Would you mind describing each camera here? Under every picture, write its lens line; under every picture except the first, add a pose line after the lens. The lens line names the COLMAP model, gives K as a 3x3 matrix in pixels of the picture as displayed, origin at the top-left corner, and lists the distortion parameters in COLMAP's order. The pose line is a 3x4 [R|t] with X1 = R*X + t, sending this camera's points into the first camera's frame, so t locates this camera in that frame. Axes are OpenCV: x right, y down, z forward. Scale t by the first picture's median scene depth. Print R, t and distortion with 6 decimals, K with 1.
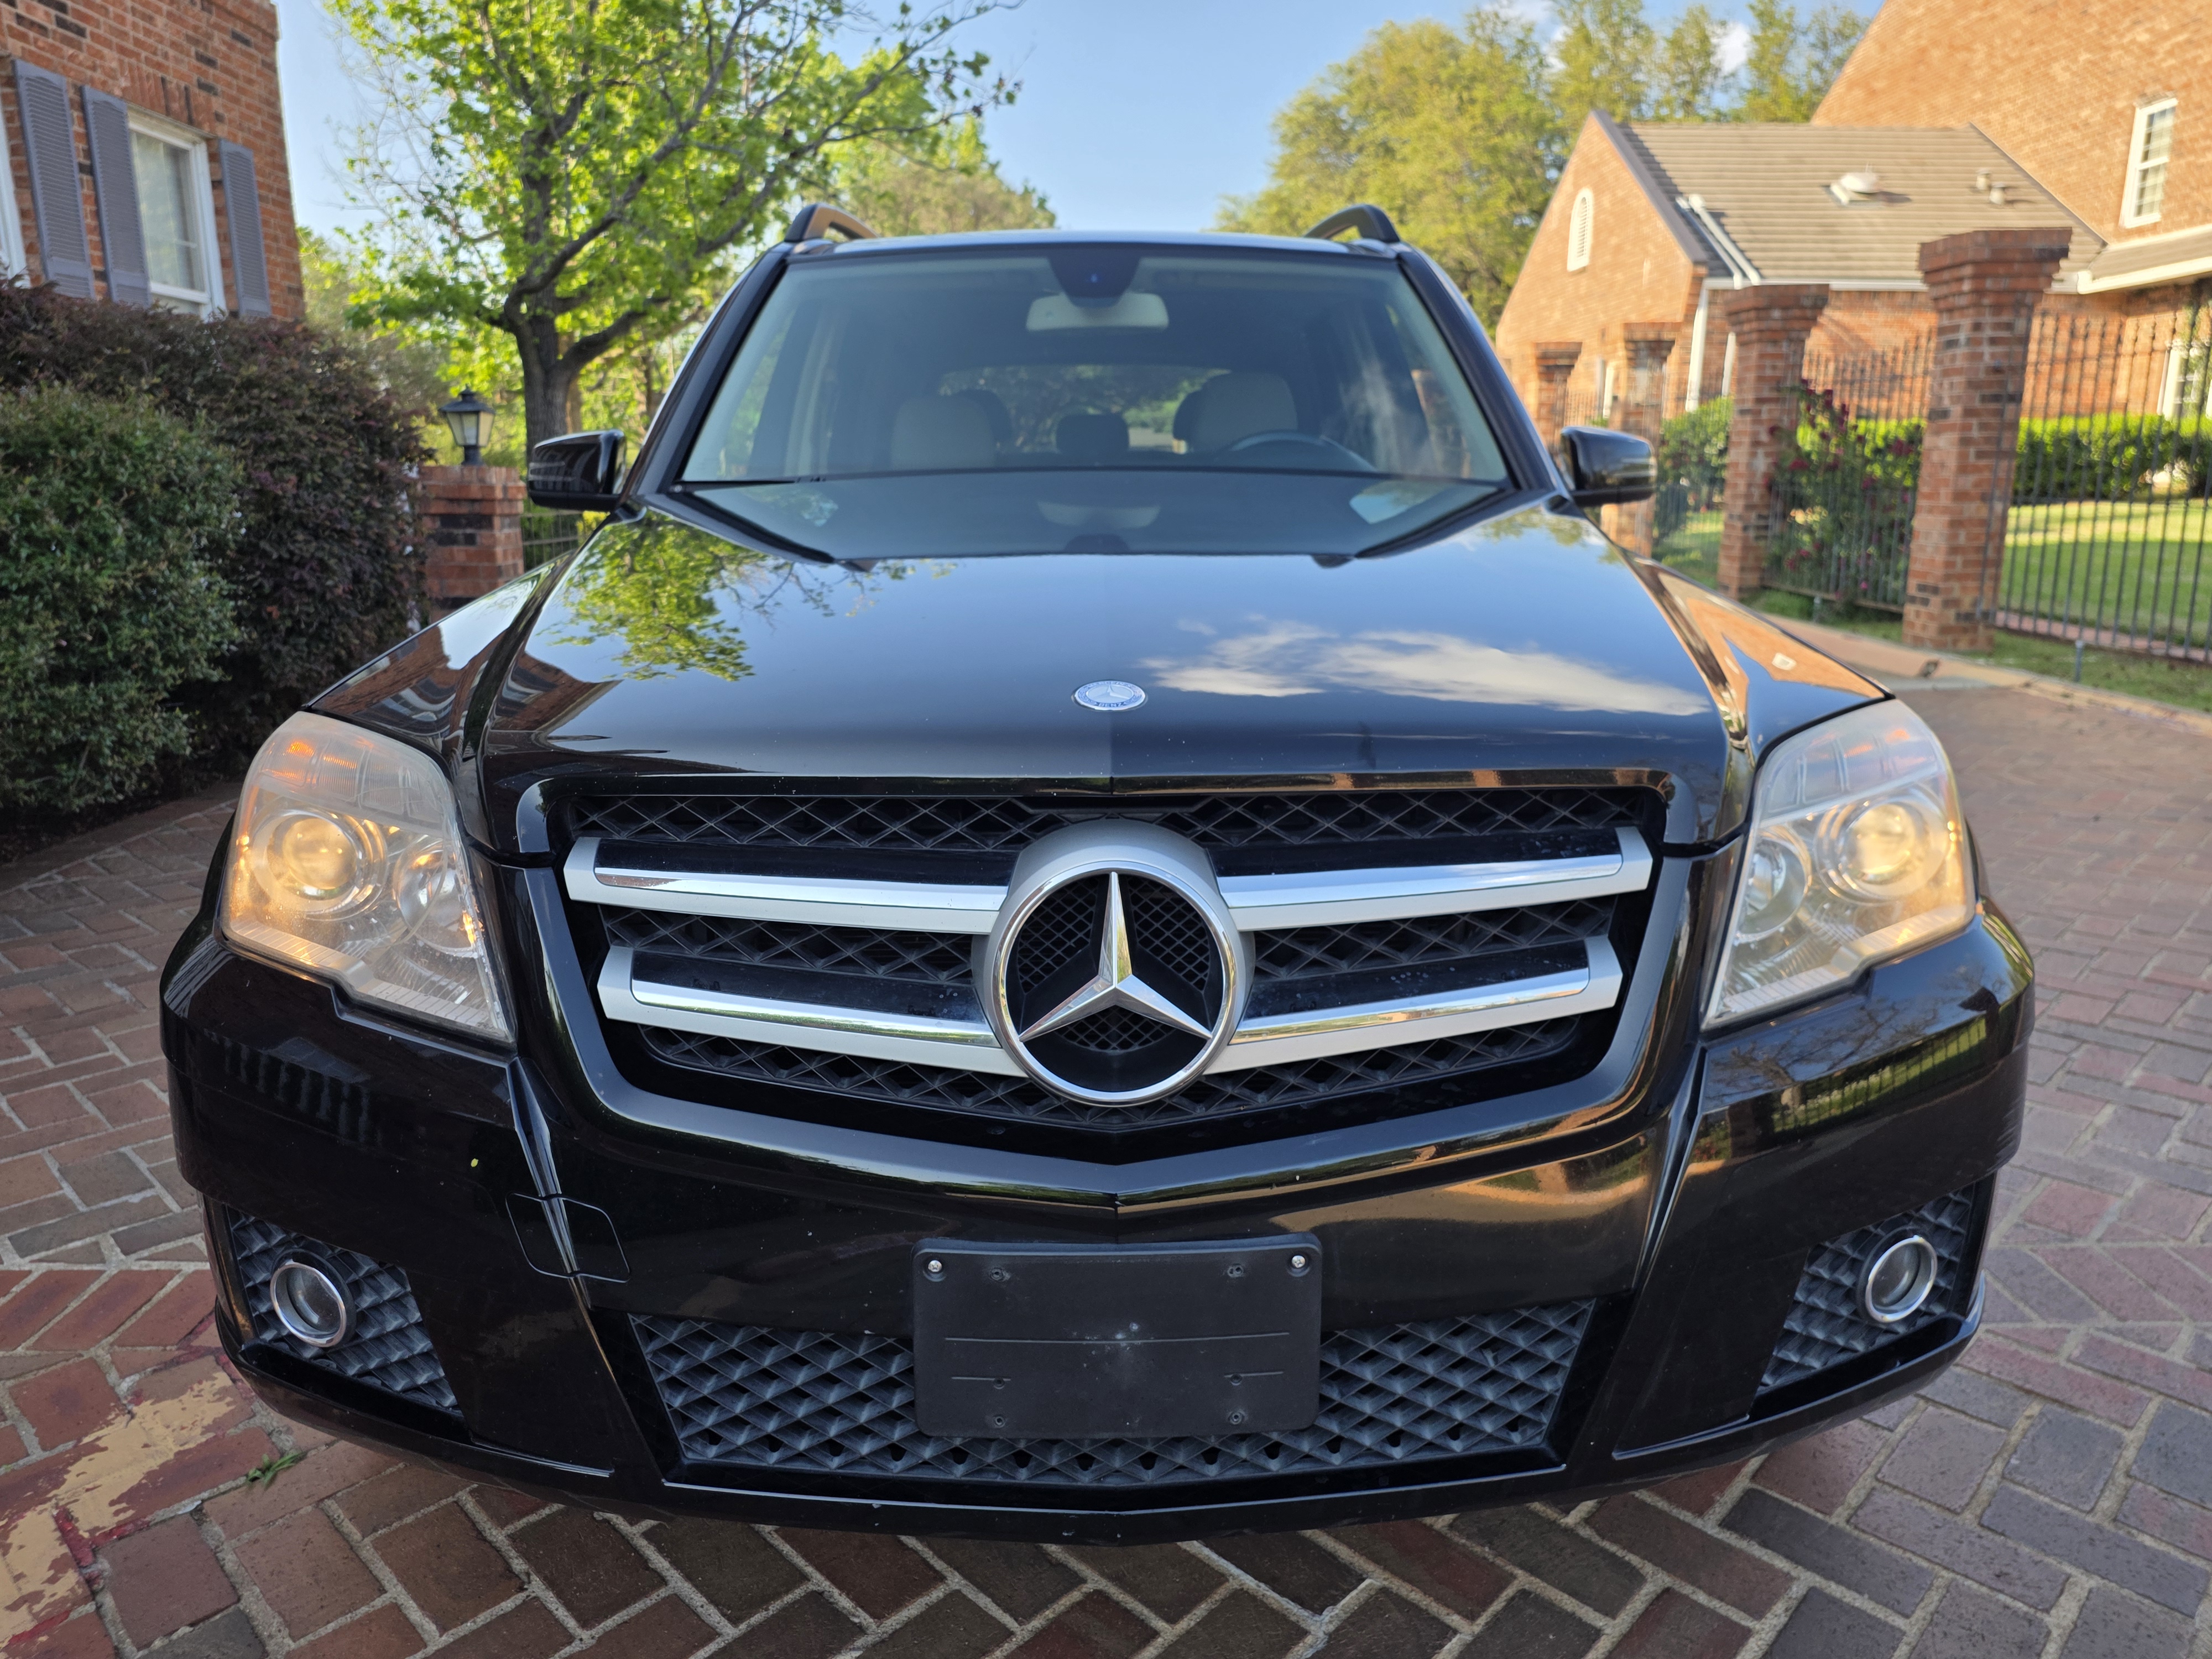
lens RADIAL K [[1470.4, 0, 1114.0], [0, 1470.4, 813.2], [0, 0, 1]] dist [0.040230, -0.027234]
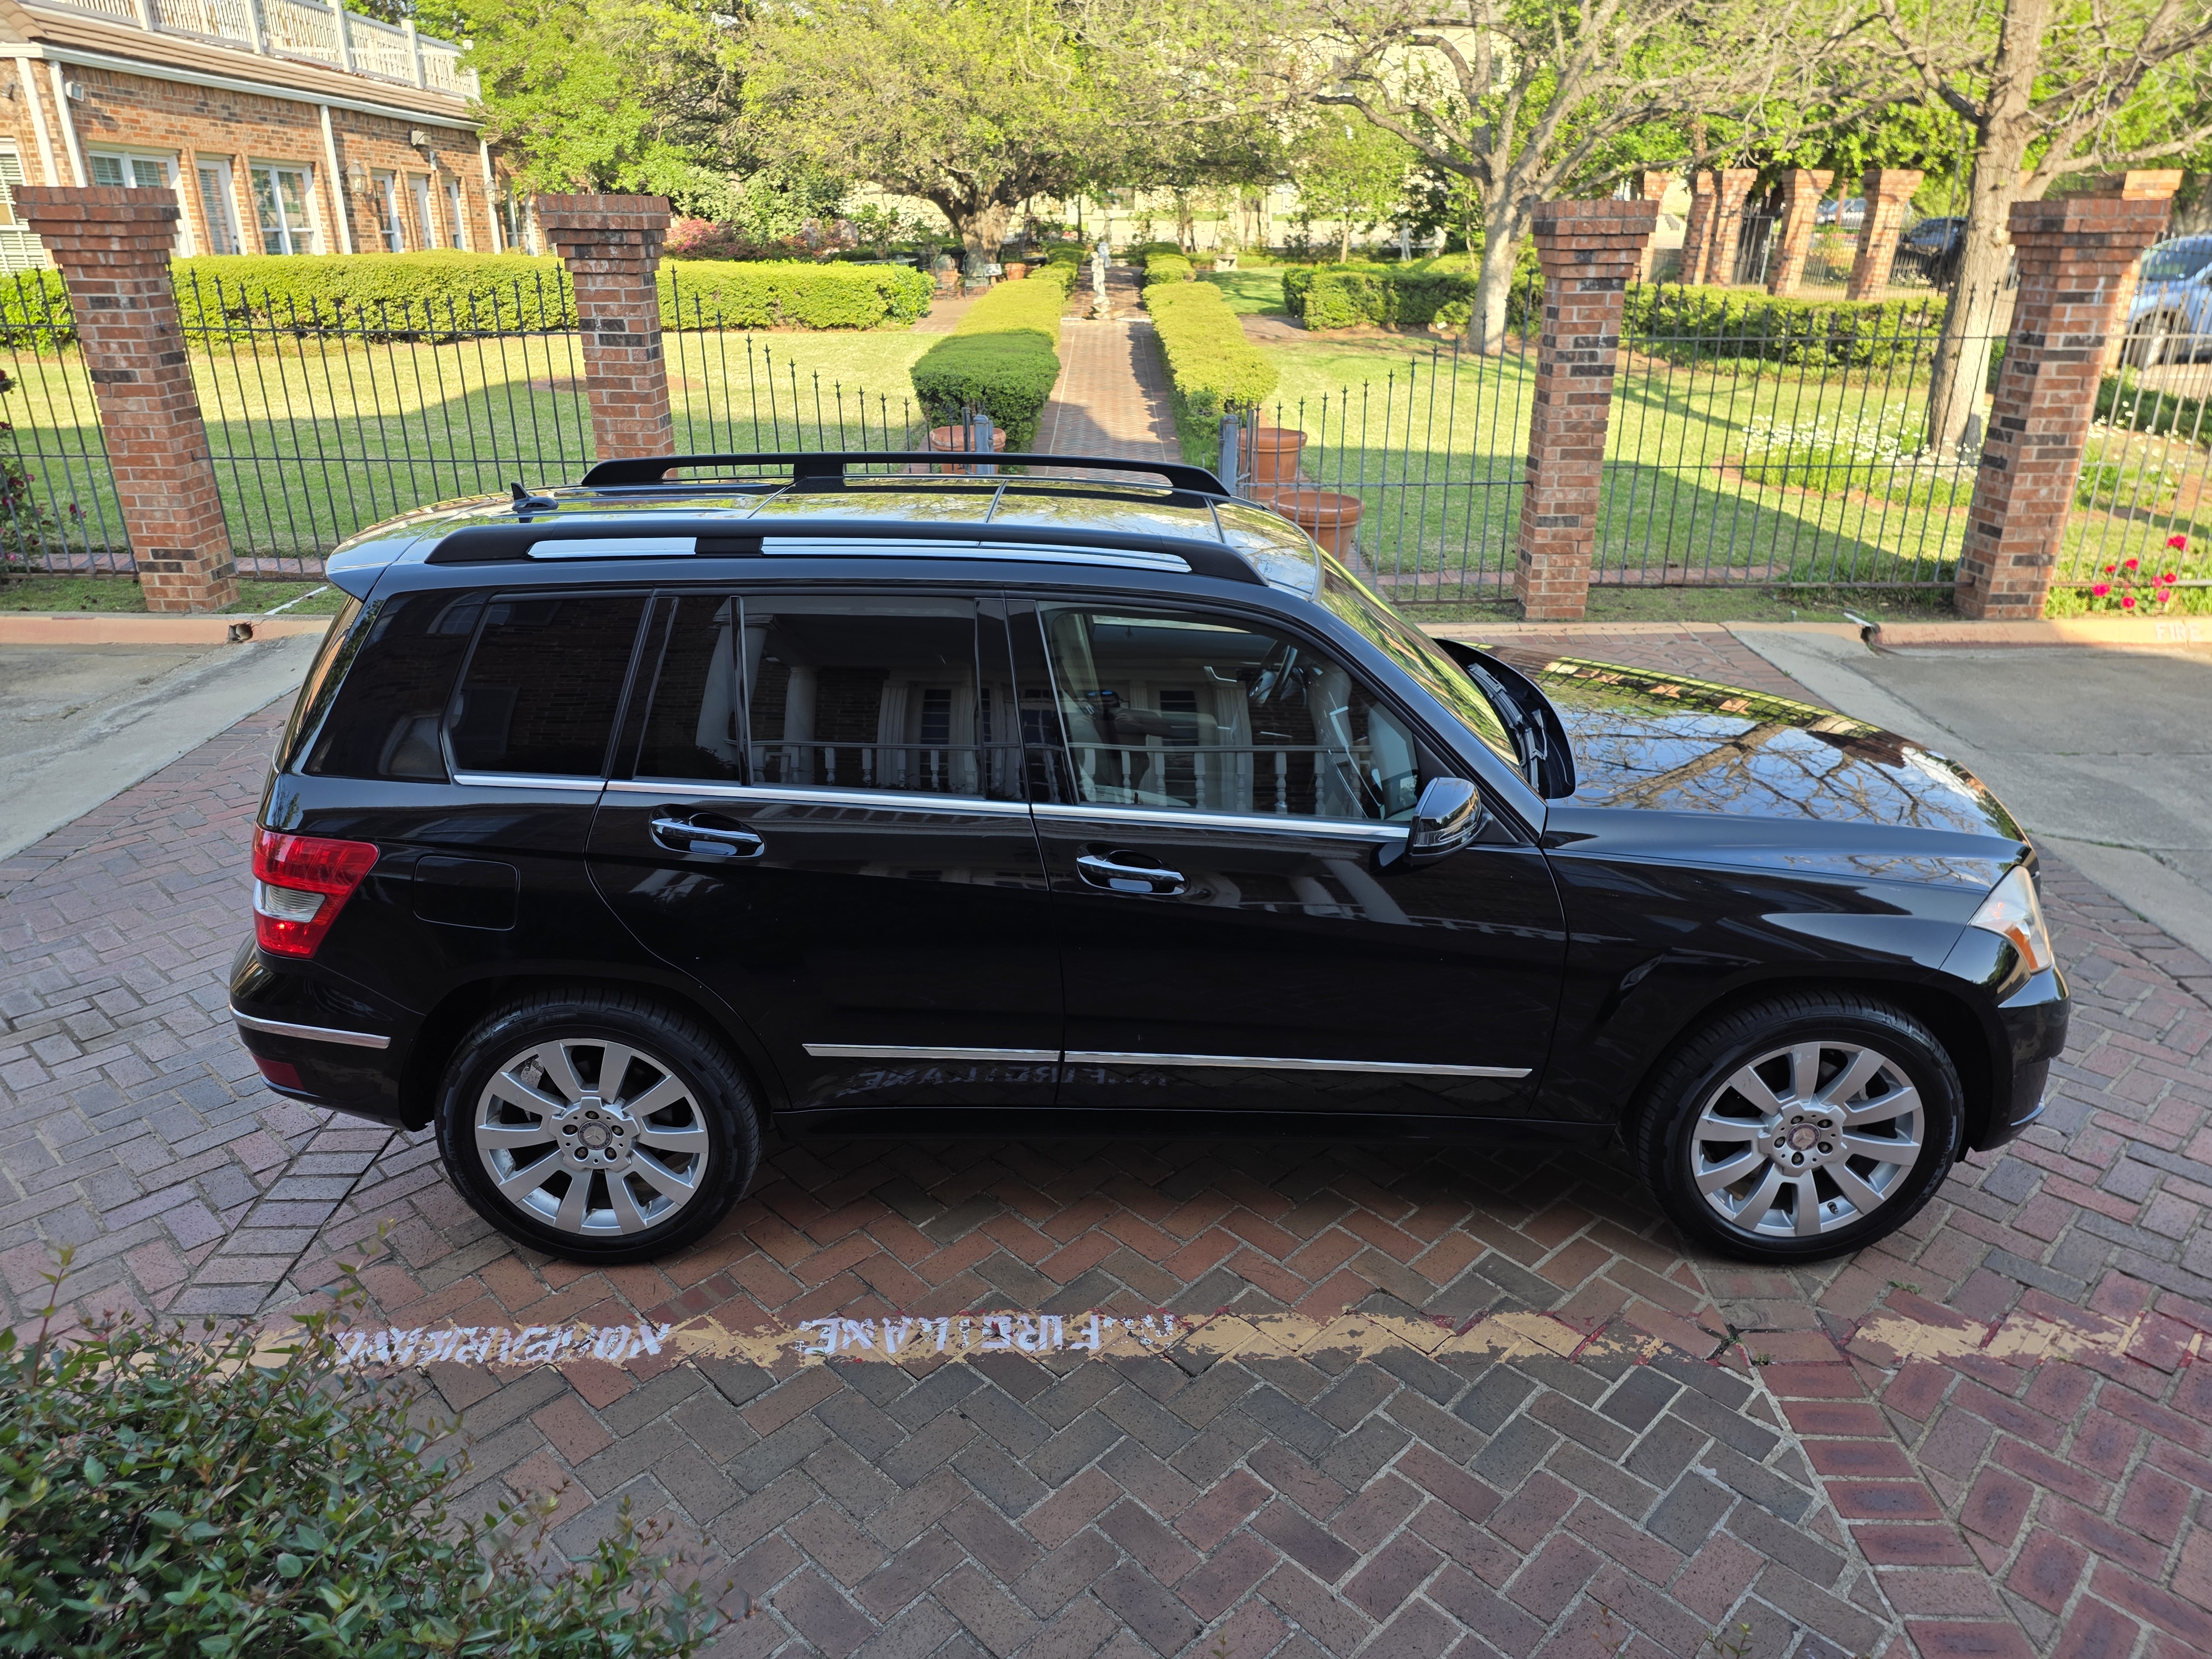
lens RADIAL K [[1470.4, 0, 1120.6], [0, 1470.4, 820.0], [0, 0, 1]] dist [0.040230, -0.027234]
pose [[0.020421, -0.370051, 0.928787, -0.149335], [0.222159, 0.907436, 0.356659, -0.072467], [-0.974797, 0.199055, 0.100741, 0.115324]]
